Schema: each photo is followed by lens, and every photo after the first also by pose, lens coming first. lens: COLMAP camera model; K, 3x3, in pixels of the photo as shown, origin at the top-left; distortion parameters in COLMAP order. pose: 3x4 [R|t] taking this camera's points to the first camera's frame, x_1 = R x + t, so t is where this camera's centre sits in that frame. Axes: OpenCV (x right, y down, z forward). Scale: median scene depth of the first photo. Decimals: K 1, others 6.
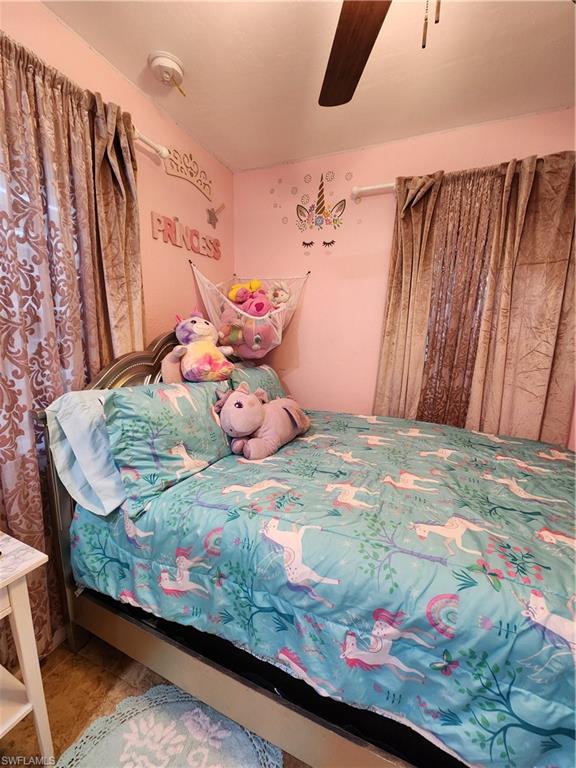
lens RADIAL K [[310.9, 0, 287.8], [0, 310.9, 383.4], [0, 0, 1]] dist [-0.000693, -0.001281]
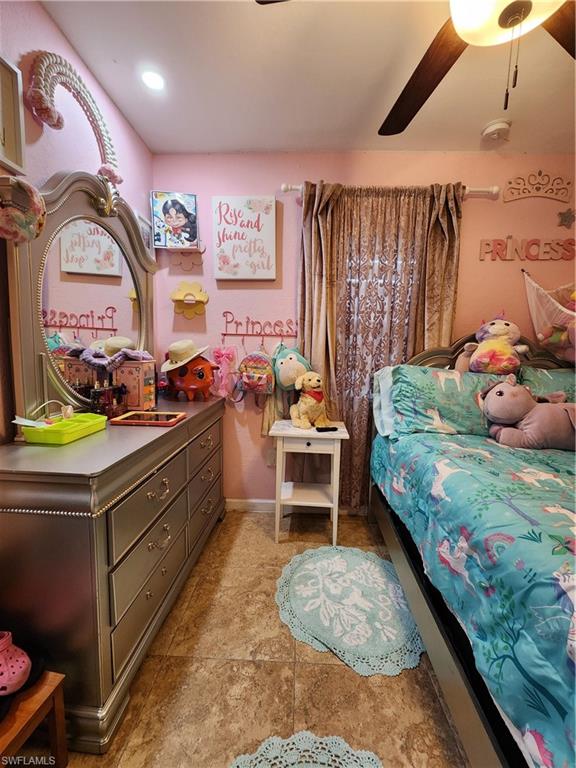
lens RADIAL K [[310.9, 0, 286.8], [0, 310.9, 381.9], [0, 0, 1]] dist [-0.000693, -0.001281]
pose [[0.340707, 0.100272, -0.934807, 0.763011], [-0.172108, 0.984146, 0.042837, 0.139538], [0.924282, 0.146293, 0.352564, -0.131004]]
